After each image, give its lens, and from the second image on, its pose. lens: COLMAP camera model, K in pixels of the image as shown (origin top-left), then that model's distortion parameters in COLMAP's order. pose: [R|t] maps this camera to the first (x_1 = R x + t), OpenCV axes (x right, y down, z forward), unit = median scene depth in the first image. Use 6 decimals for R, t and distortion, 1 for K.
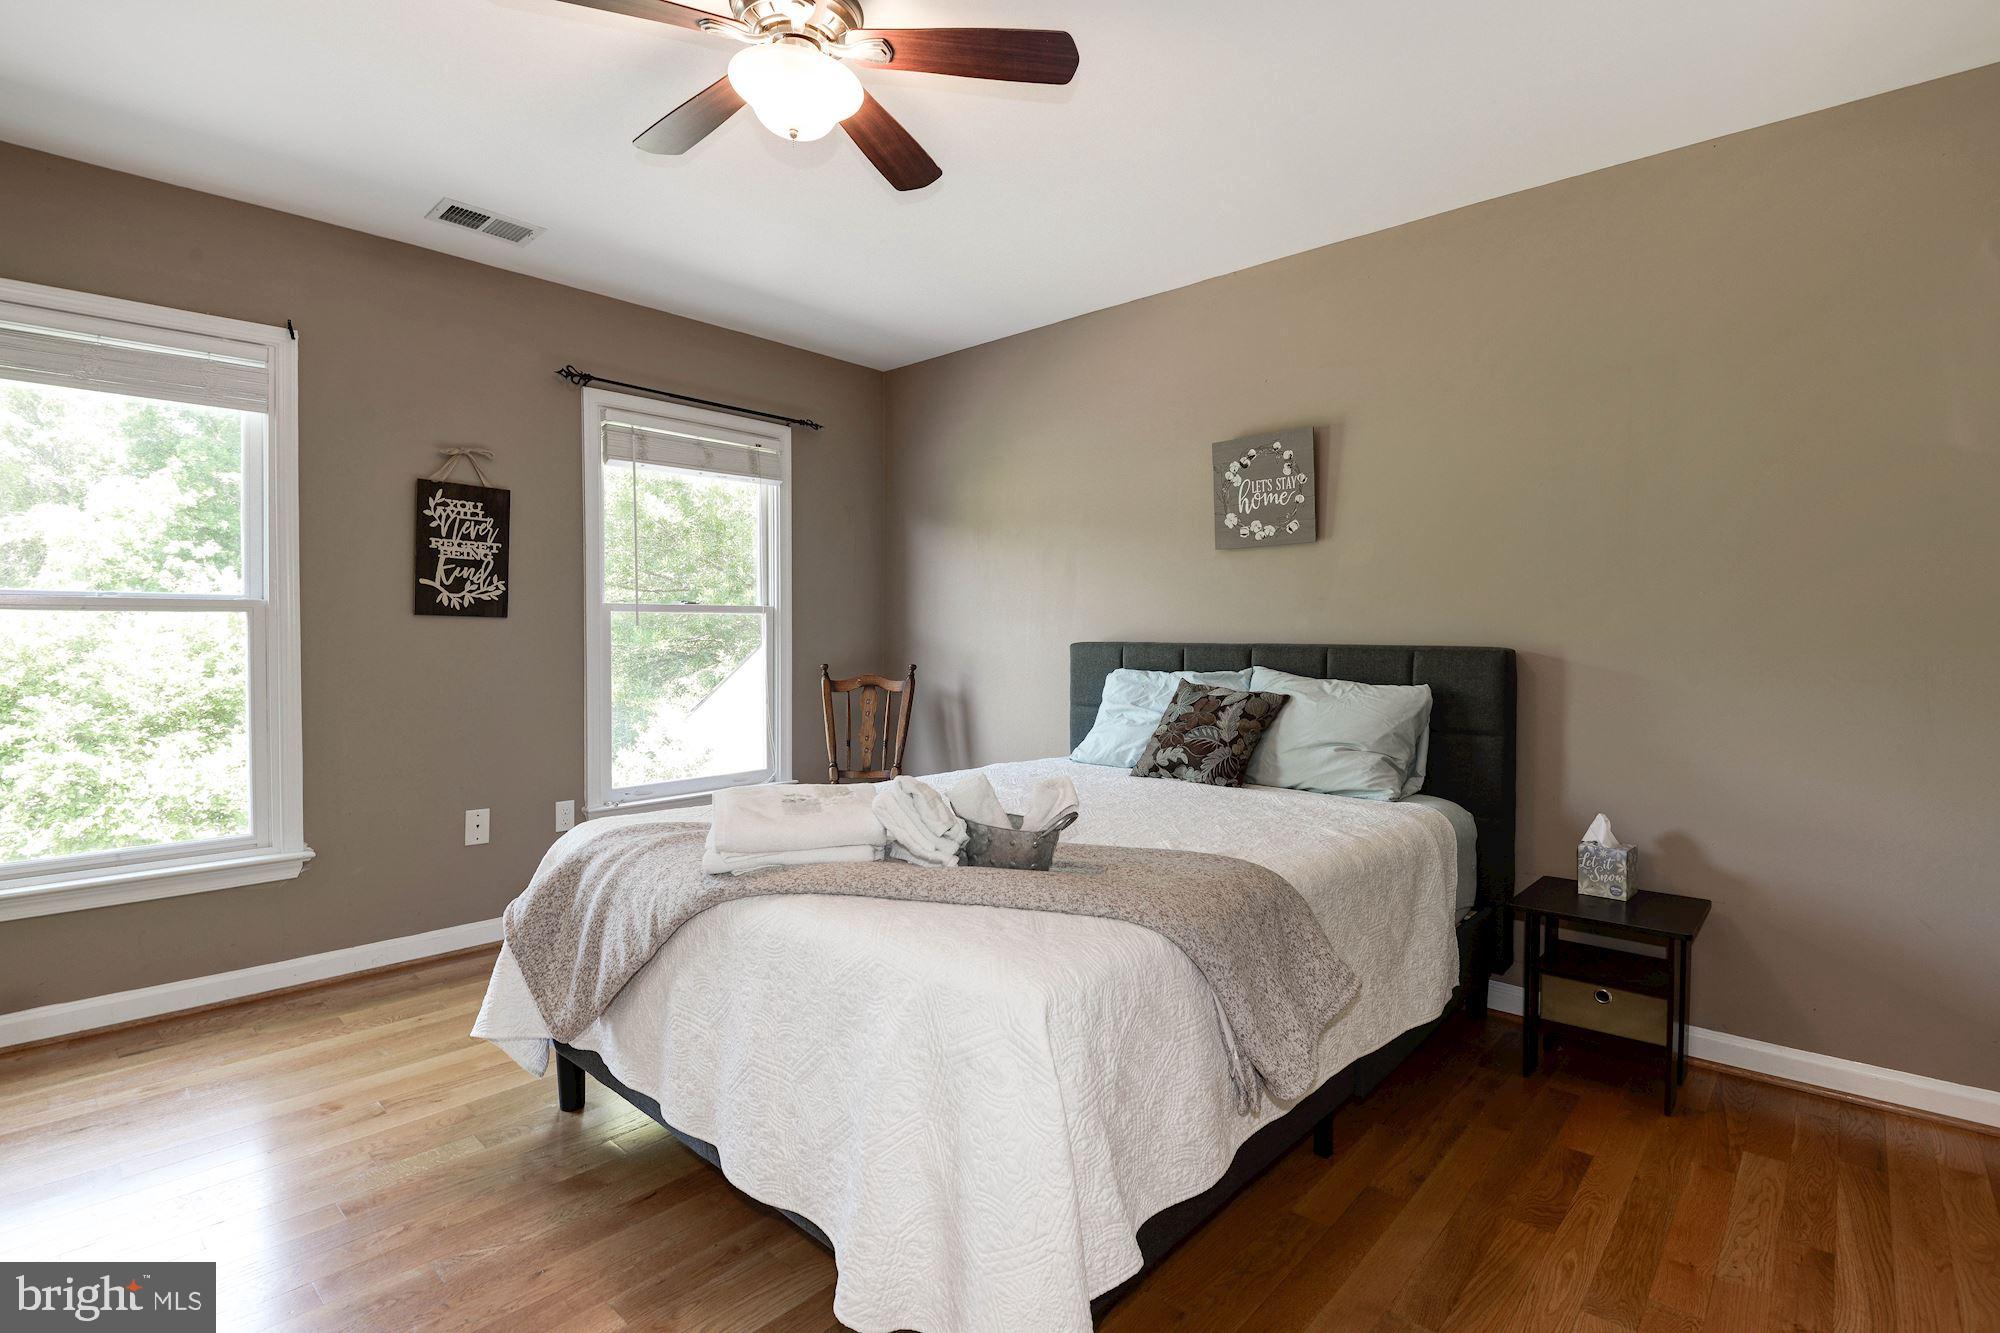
lens RADIAL K [[938.8, 0, 996.4], [0, 938.8, 660.1], [0, 0, 1]] dist [-0.033035, -0.000587]
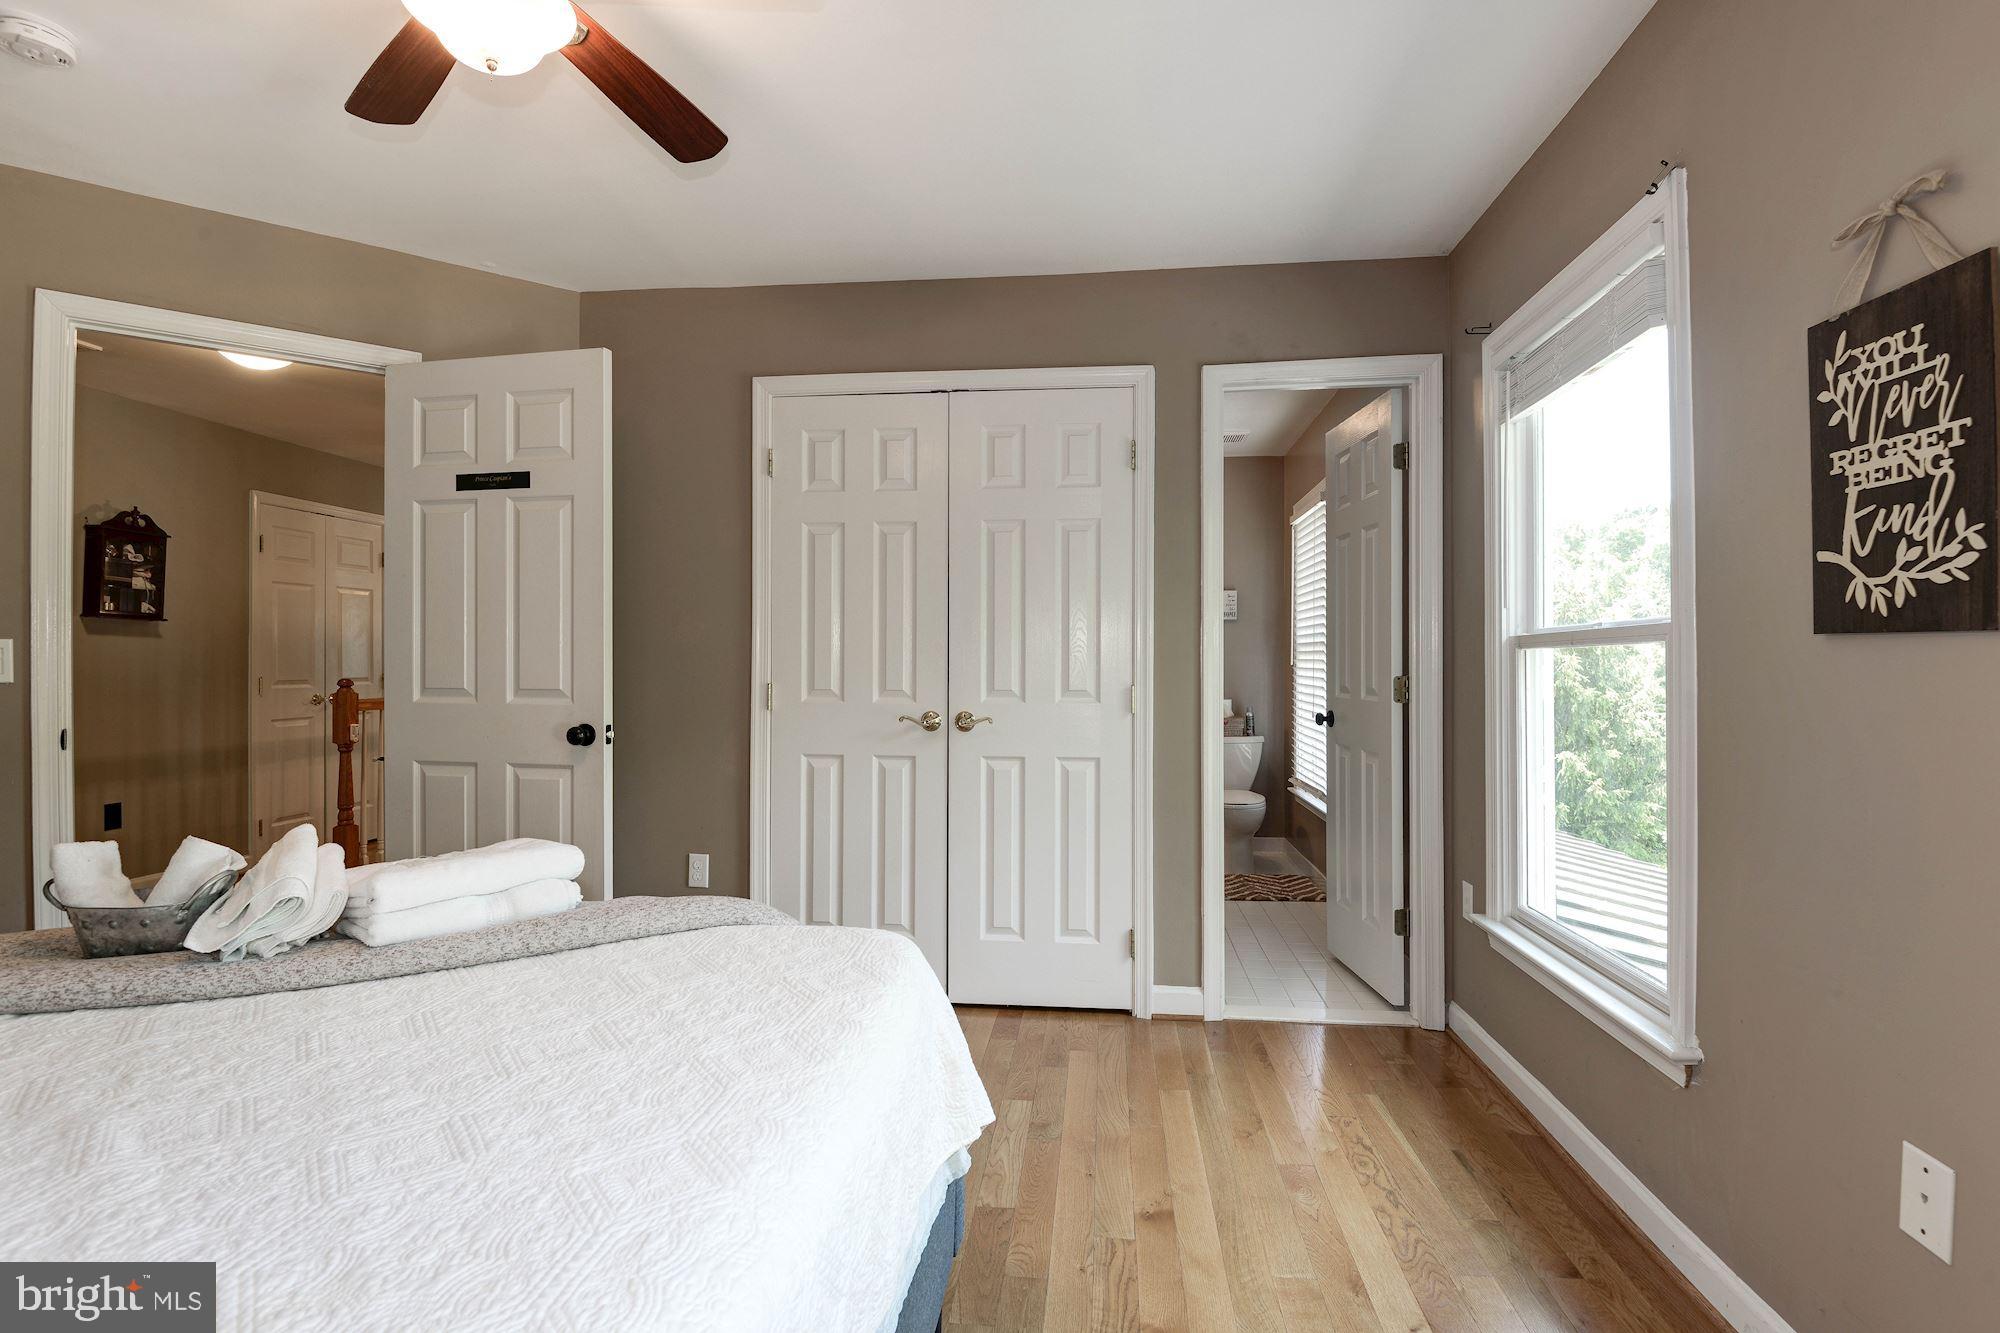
lens RADIAL K [[938.8, 0, 996.4], [0, 938.8, 660.1], [0, 0, 1]] dist [-0.033035, -0.000587]
pose [[-0.802588, -0.011954, -0.596414, -0.048830], [-0.024800, 0.999603, 0.013338, -0.031467], [0.596018, 0.025496, -0.802566, 1.084856]]
